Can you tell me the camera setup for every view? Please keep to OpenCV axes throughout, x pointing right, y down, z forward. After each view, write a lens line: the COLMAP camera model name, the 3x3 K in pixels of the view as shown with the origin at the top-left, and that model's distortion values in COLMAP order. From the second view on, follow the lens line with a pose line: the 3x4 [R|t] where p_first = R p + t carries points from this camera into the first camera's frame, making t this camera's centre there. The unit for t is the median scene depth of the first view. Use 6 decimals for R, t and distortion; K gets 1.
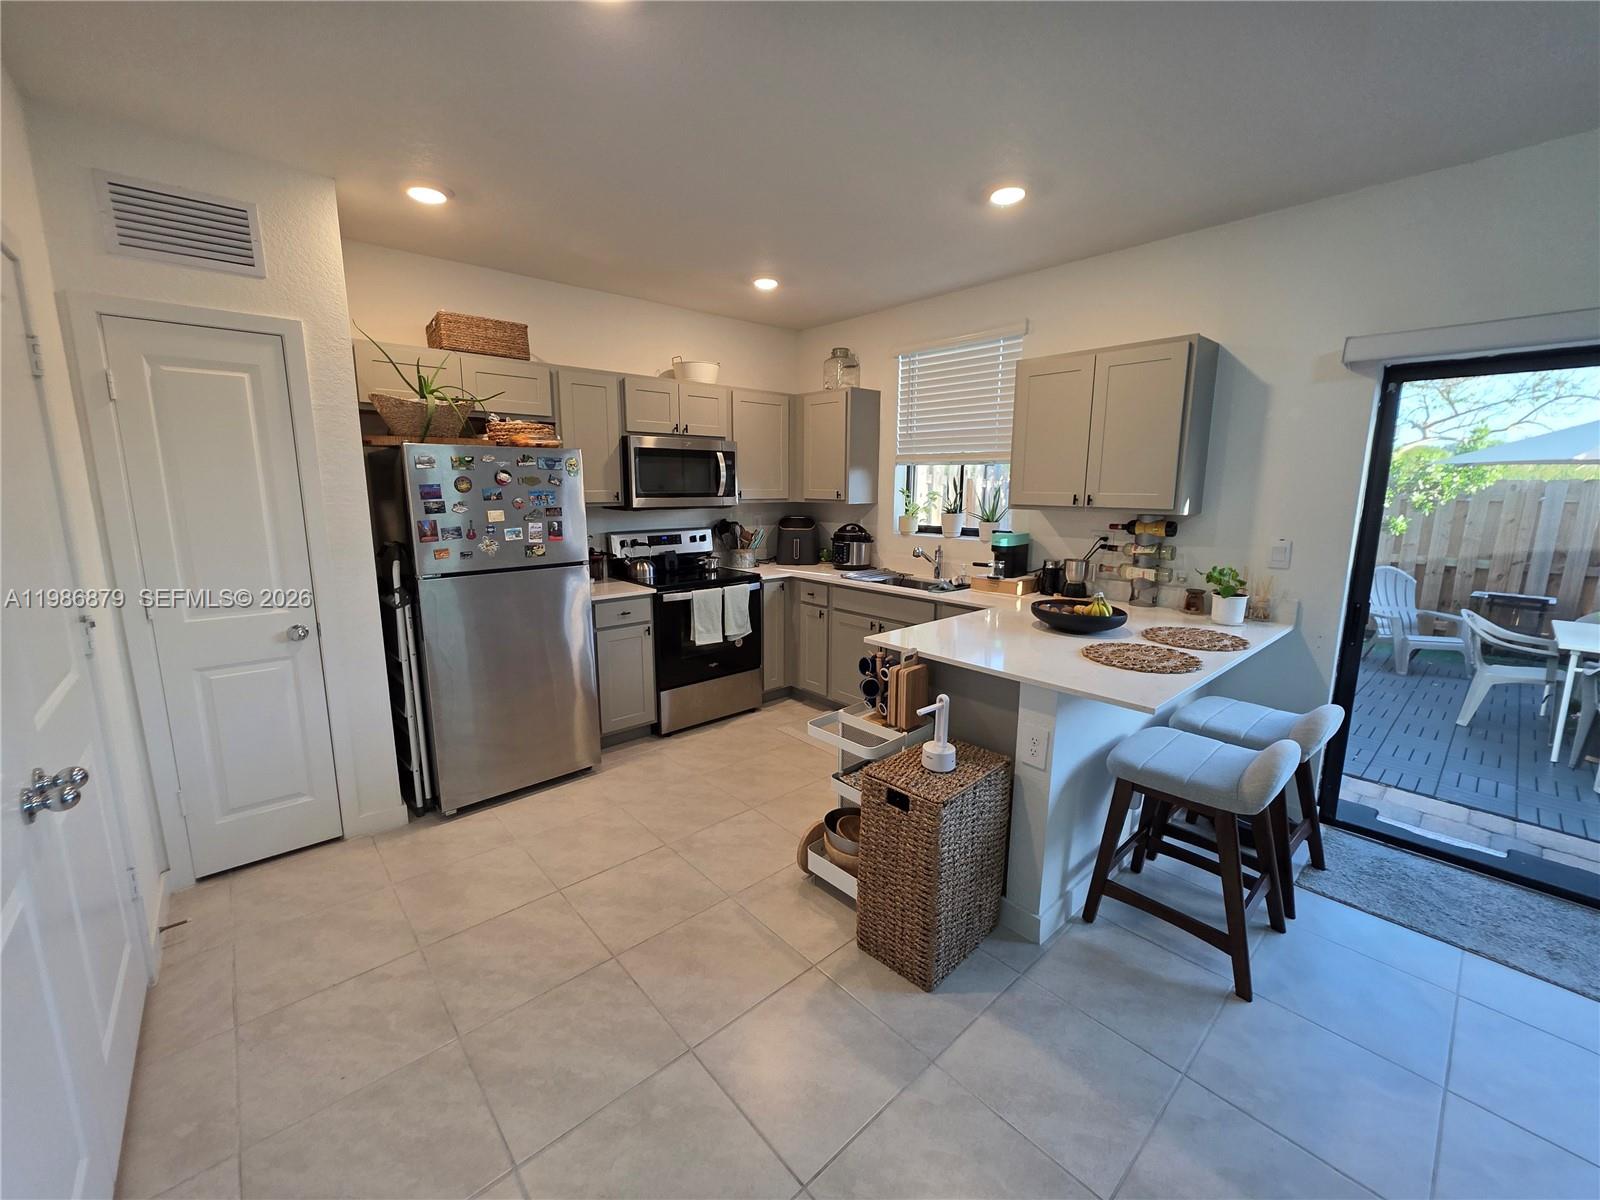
lens RADIAL K [[641.2, 0, 799.9], [0, 641.2, 592.2], [0, 0, 1]] dist [-0.001373, -0.000306]
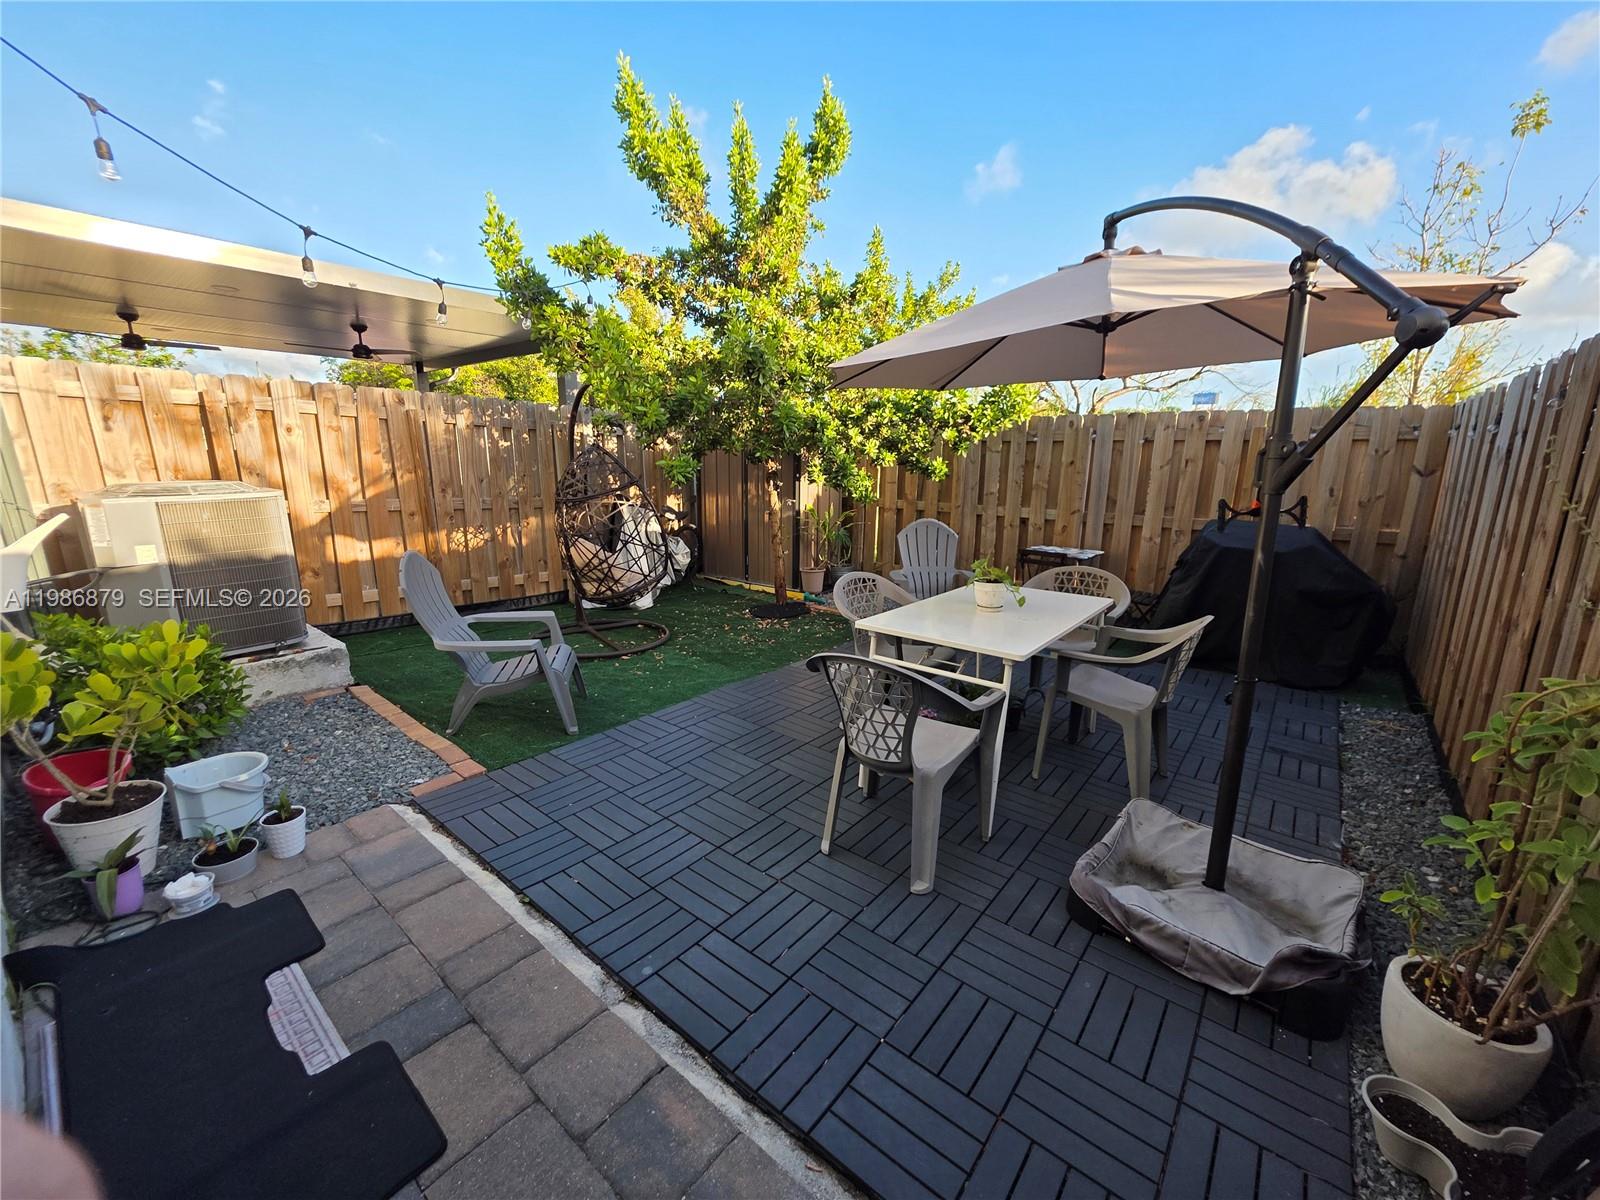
lens RADIAL K [[641.2, 0, 799.9], [0, 641.2, 592.2], [0, 0, 1]] dist [-0.001373, -0.000306]
pose [[0.987739, -0.039076, 0.151145, 1.330834], [0.031531, 0.998149, 0.051996, 0.012599], [-0.152897, -0.046592, 0.987143, 0.418373]]
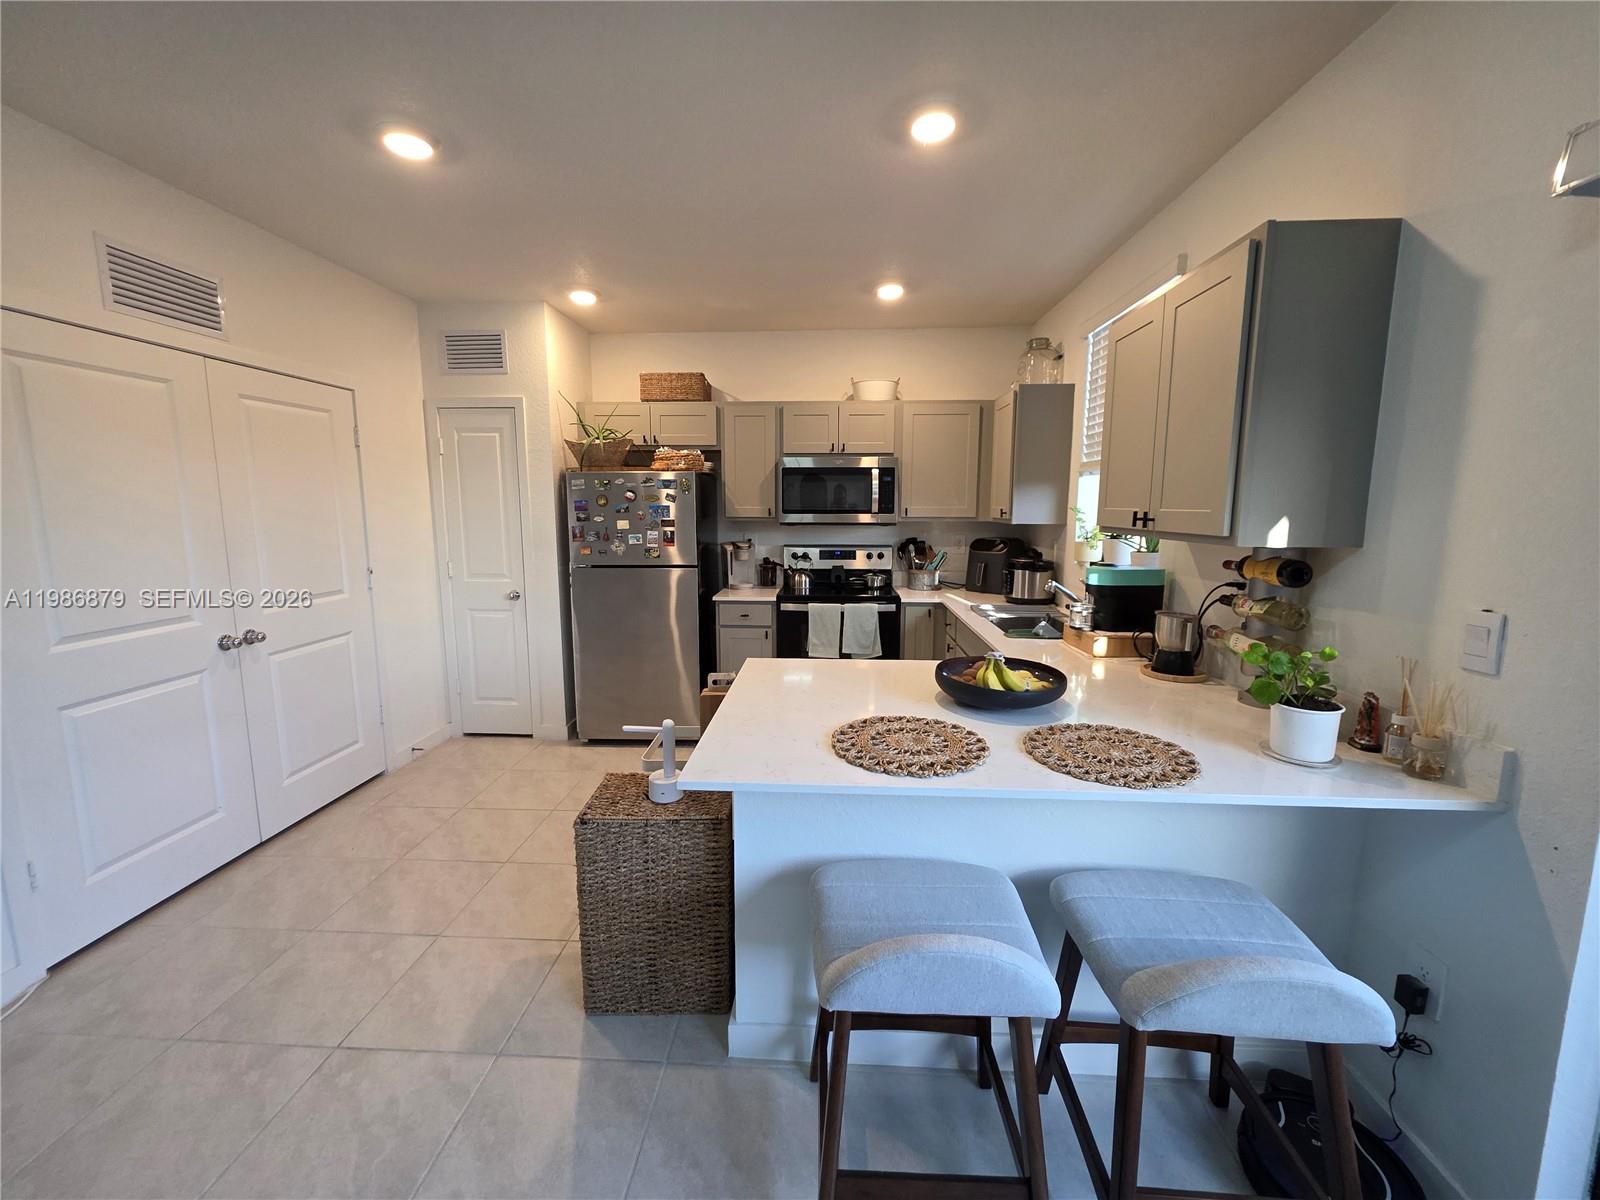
lens RADIAL K [[641.2, 0, 799.9], [0, 641.2, 592.2], [0, 0, 1]] dist [-0.001373, -0.000306]
pose [[0.704975, 0.093802, -0.703002, 0.666566], [-0.118276, 0.992884, 0.013873, -0.039840], [0.699301, 0.073368, 0.711053, 0.309104]]
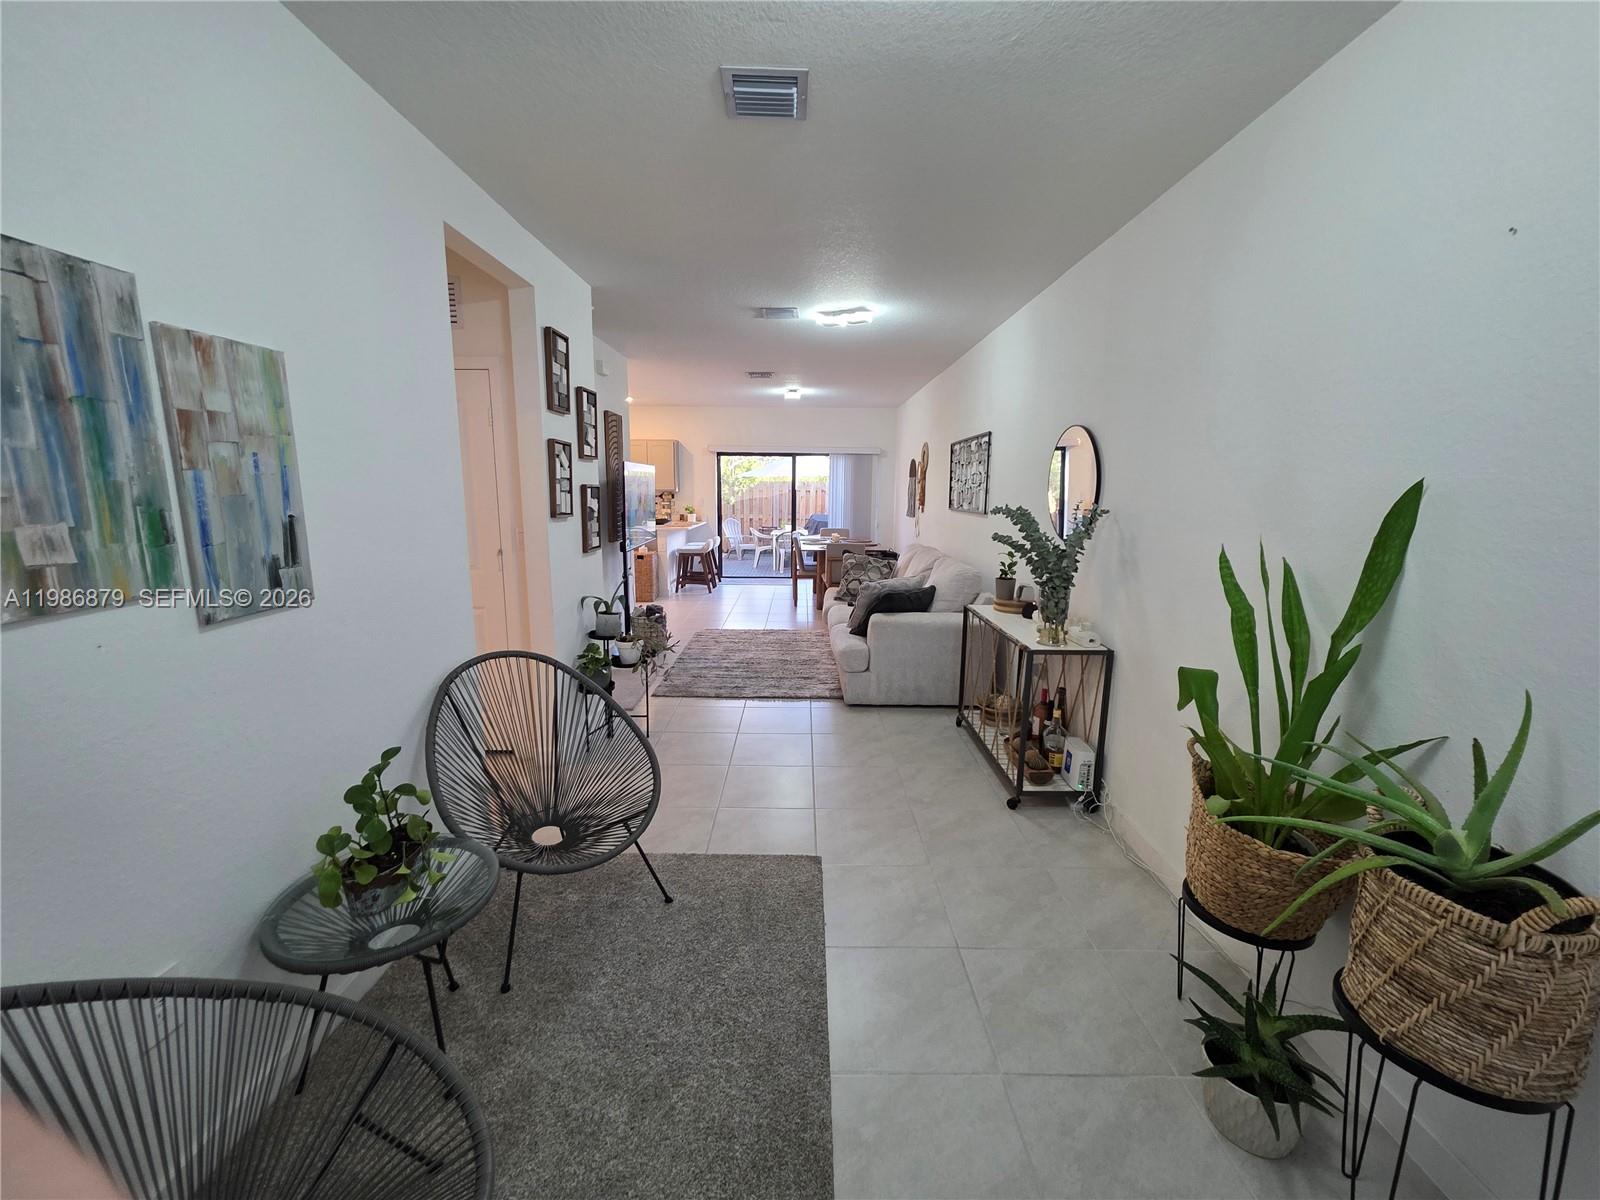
lens RADIAL K [[641.2, 0, 799.9], [0, 641.2, 592.2], [0, 0, 1]] dist [-0.001373, -0.000306]
pose [[0.670791, -0.122128, 0.731522, -1.400349], [0.122695, 0.991031, 0.052945, 0.285750], [-0.731427, 0.054239, 0.679759, -1.621929]]
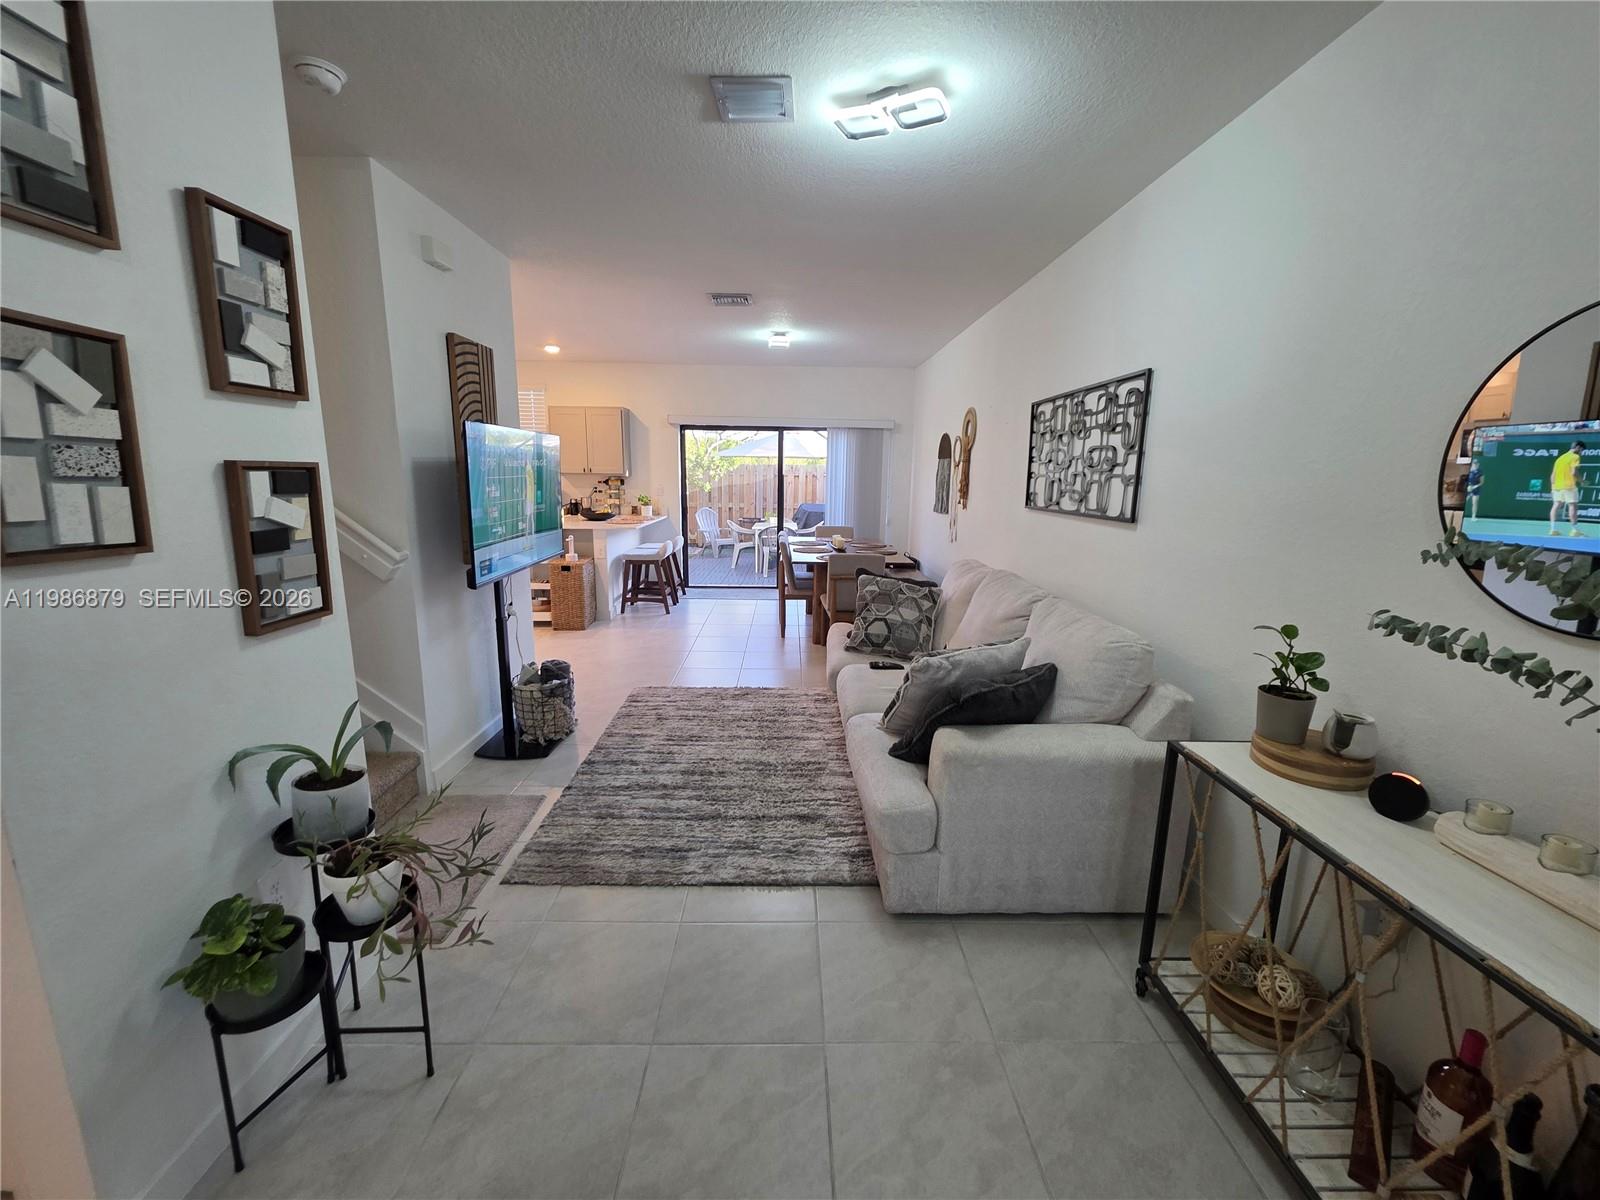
lens RADIAL K [[641.2, 0, 799.9], [0, 641.2, 592.2], [0, 0, 1]] dist [-0.001373, -0.000306]
pose [[0.654839, -0.138151, 0.743034, -0.855719], [0.119044, 0.989733, 0.079105, 0.204374], [-0.746334, 0.036652, 0.664562, -1.122101]]
